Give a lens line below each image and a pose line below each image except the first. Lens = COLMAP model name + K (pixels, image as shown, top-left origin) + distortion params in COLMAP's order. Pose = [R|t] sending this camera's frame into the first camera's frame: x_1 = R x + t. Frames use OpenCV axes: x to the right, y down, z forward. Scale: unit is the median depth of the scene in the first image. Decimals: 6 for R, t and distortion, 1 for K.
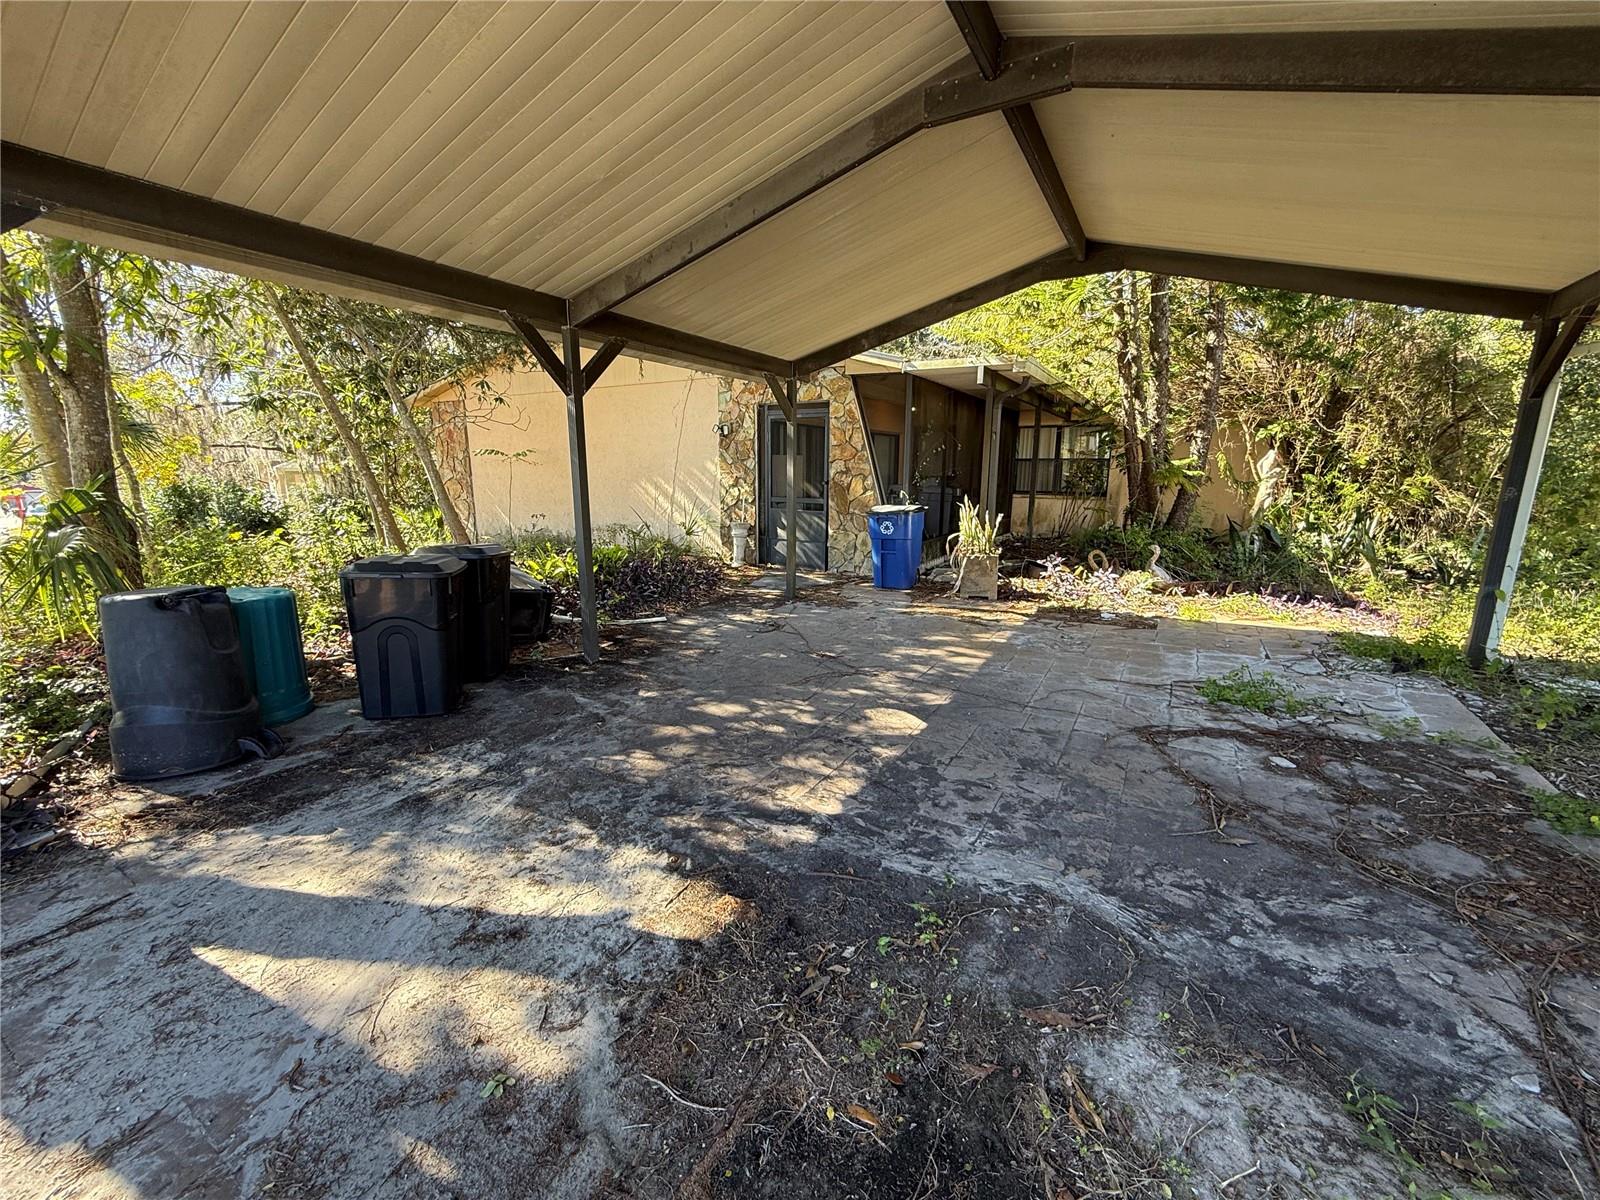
lens RADIAL K [[642.7, 0, 792.1], [0, 642.7, 597.7], [0, 0, 1]] dist [-0.001226, 0.000847]
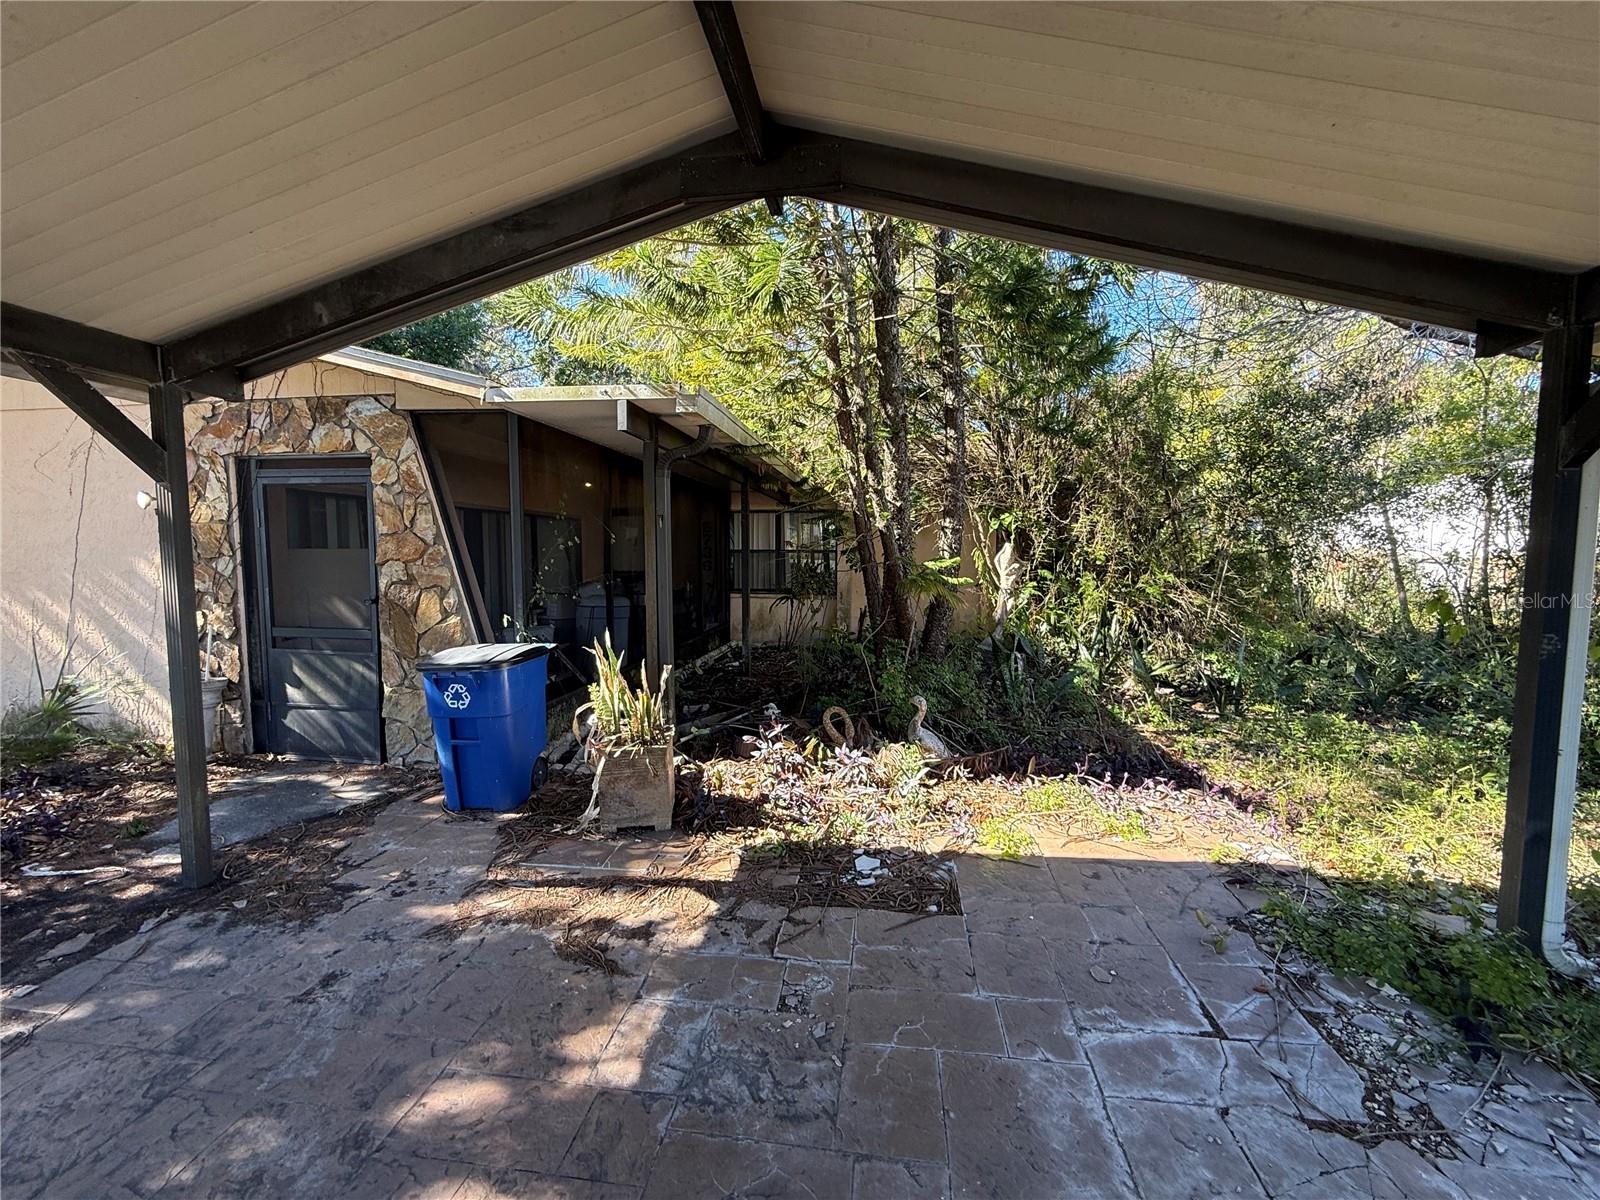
lens RADIAL K [[633.5, 0, 799.4], [0, 633.5, 589.9], [0, 0, 1]] dist [-0.002292, 0.006715]
pose [[0.921596, -0.026523, 0.387243, 0.182502], [0.079825, 0.989288, -0.122216, -0.097053], [-0.379854, 0.143546, 0.913841, 0.383461]]
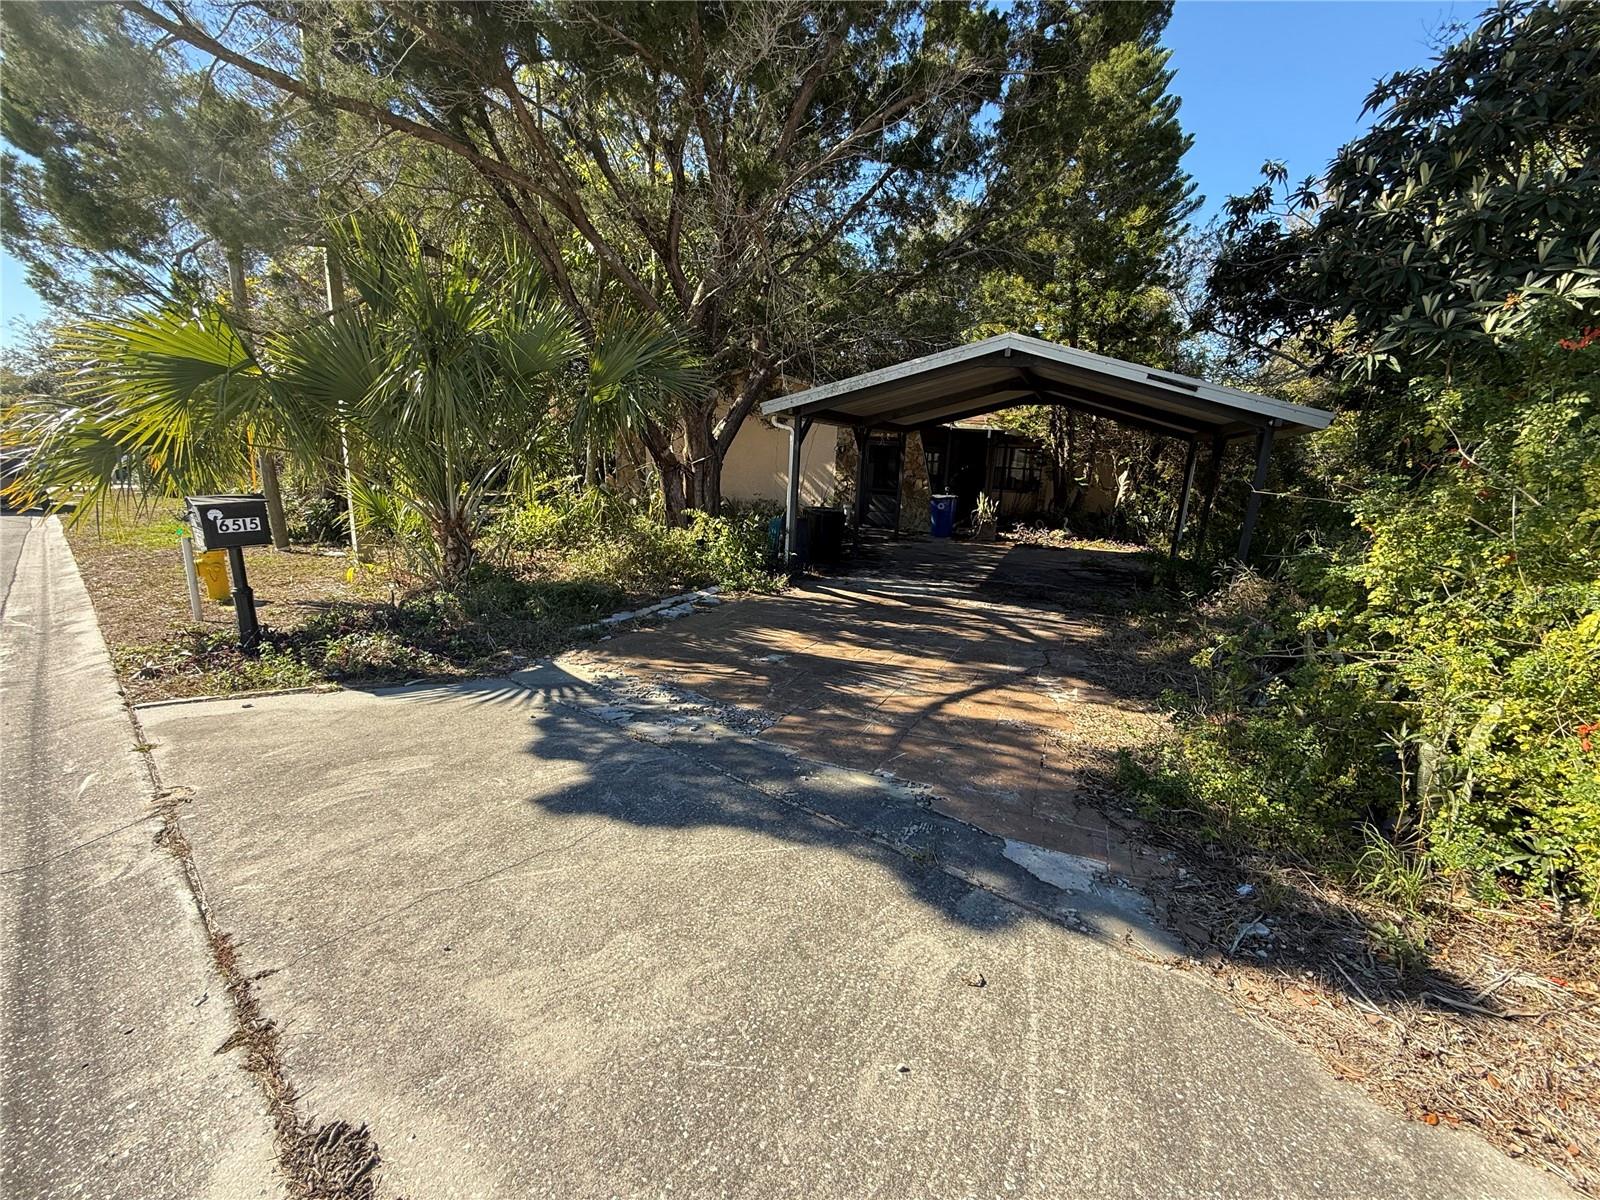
lens RADIAL K [[642.7, 0, 792.1], [0, 642.7, 597.7], [0, 0, 1]] dist [-0.001226, 0.000847]
pose [[0.993327, 0.013482, 0.114541, -0.485550], [-0.017054, 0.999396, 0.030264, 0.112814], [-0.114064, -0.032016, 0.992957, -0.858685]]
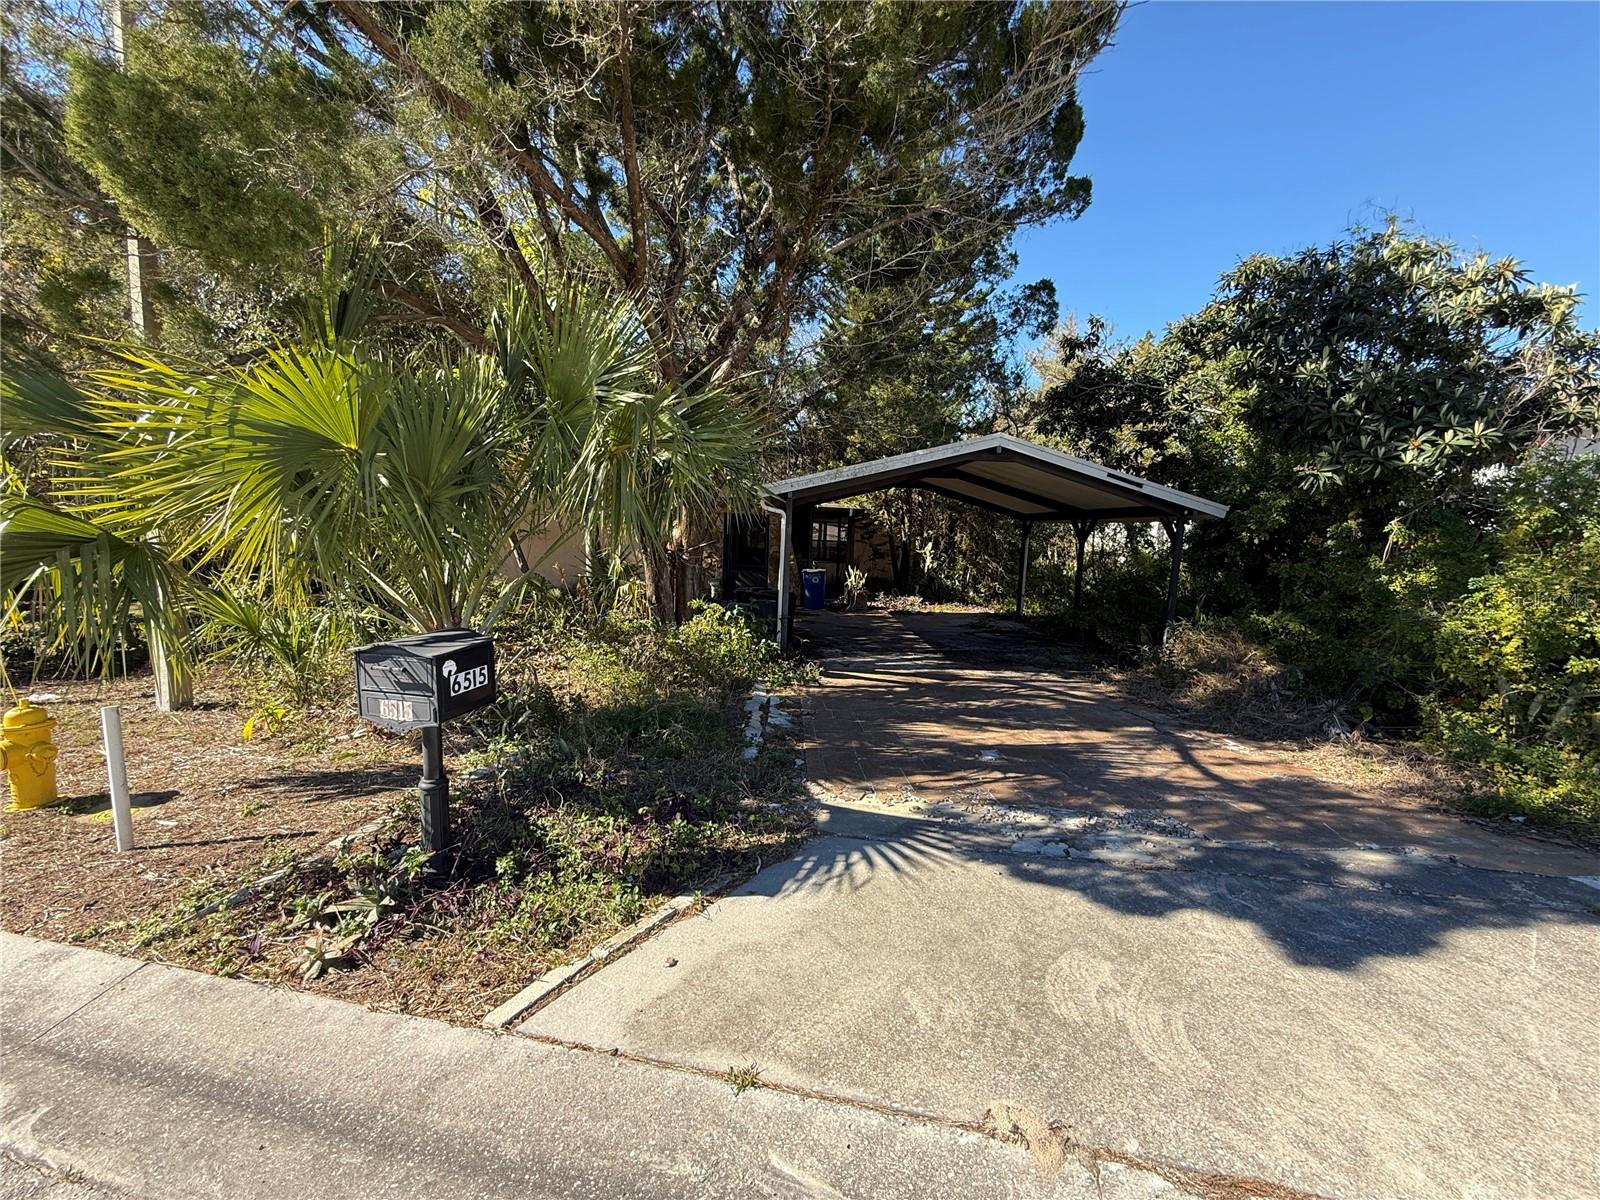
lens RADIAL K [[642.7, 0, 792.1], [0, 642.7, 597.7], [0, 0, 1]] dist [-0.001226, 0.000847]
pose [[0.842569, -0.027998, 0.537860, -0.940222], [0.071108, 0.995689, -0.059562, 0.063162], [-0.533873, 0.088431, 0.840927, -0.647992]]
